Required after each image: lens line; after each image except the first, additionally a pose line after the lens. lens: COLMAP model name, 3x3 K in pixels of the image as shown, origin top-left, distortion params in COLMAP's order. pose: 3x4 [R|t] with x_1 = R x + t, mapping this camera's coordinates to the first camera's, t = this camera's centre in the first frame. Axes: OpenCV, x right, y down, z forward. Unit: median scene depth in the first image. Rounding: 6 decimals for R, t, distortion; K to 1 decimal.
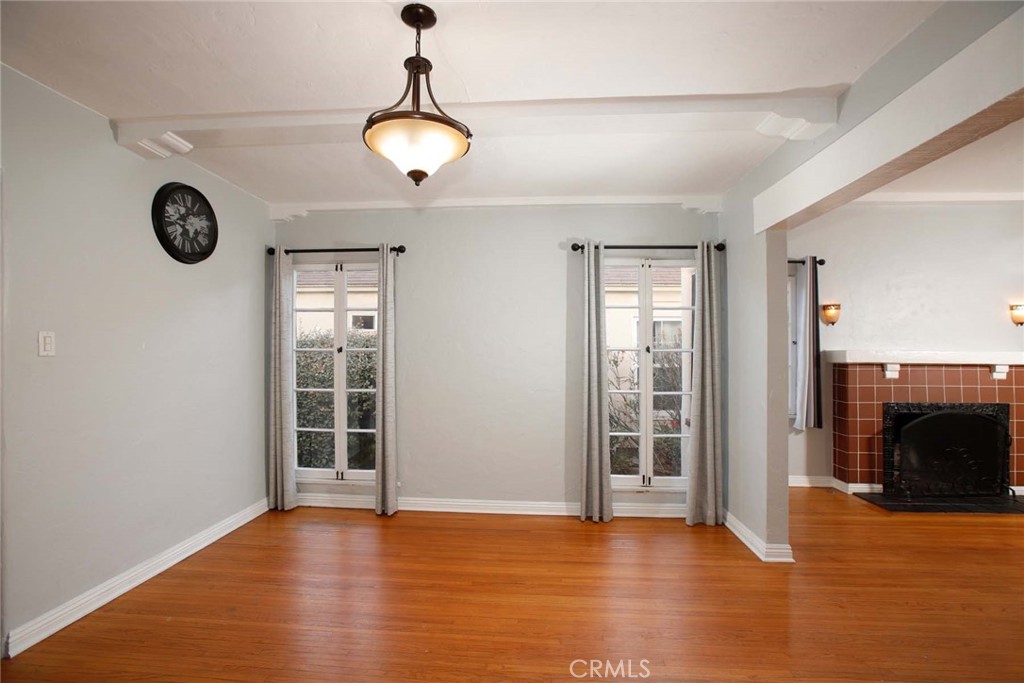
lens RADIAL K [[470.6, 0, 507.2], [0, 470.6, 347.2], [0, 0, 1]] dist [-0.025516, 0.001002]
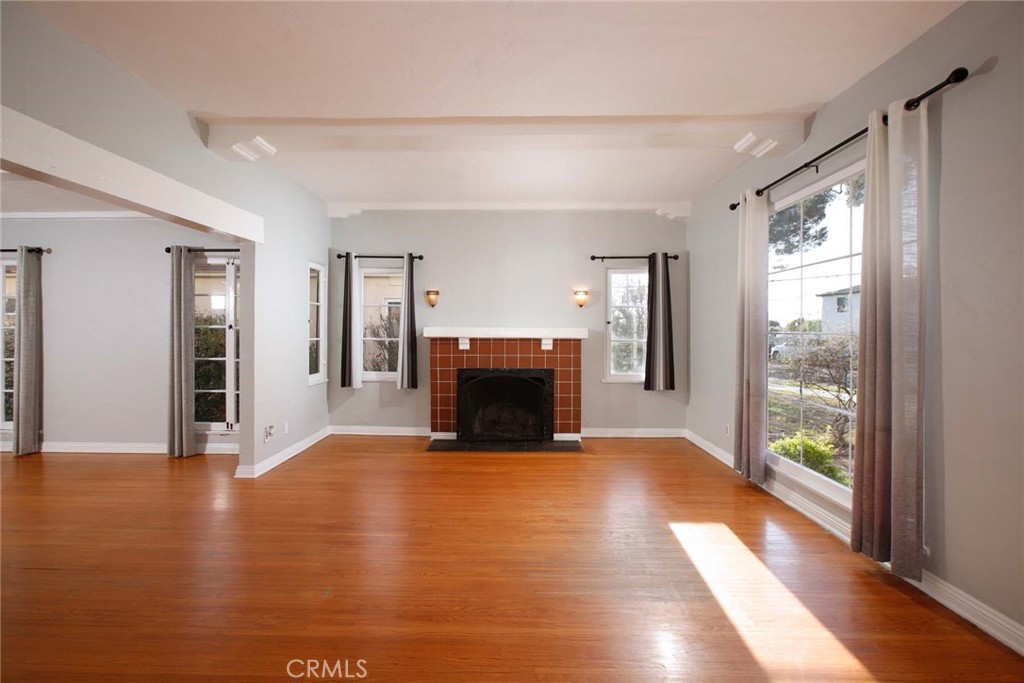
lens RADIAL K [[479.3, 0, 509.3], [0, 479.3, 325.9], [0, 0, 1]] dist [-0.024249, 0.014803]
pose [[0.998631, -0.001396, 0.052287, 1.006664], [0.001134, 0.999987, 0.005029, -0.004630], [-0.052293, -0.004963, 0.998619, -0.371136]]
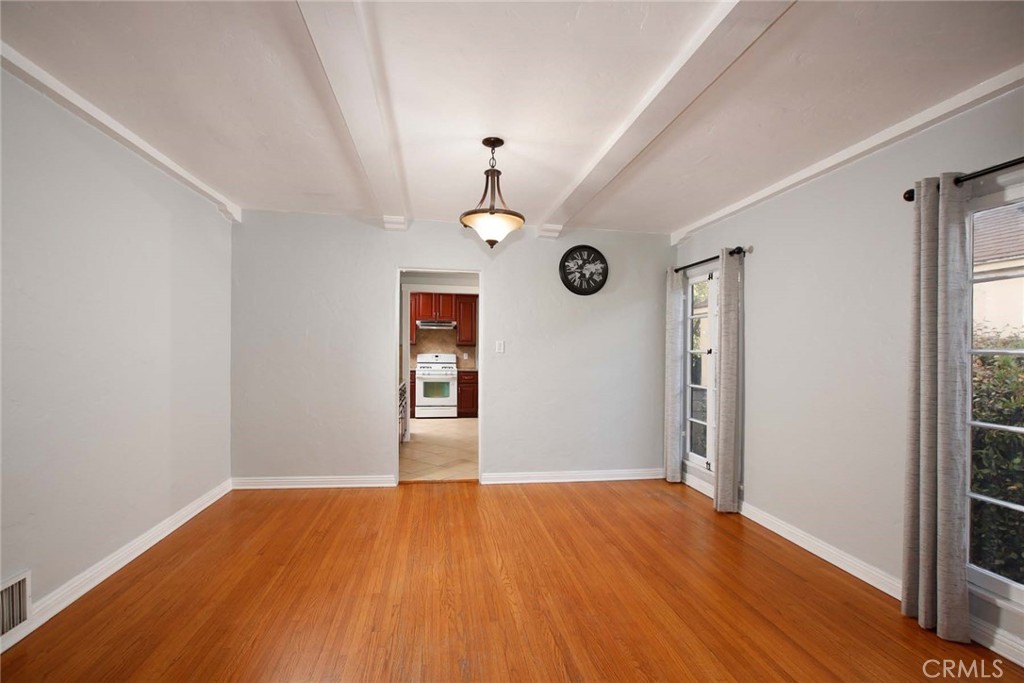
lens RADIAL K [[470.6, 0, 507.2], [0, 470.6, 347.2], [0, 0, 1]] dist [-0.025516, 0.001002]
pose [[0.239899, -0.004699, -0.970786, 0.621870], [-0.004066, 0.999975, -0.005845, 0.004450], [0.970789, 0.005350, 0.239874, 0.290029]]
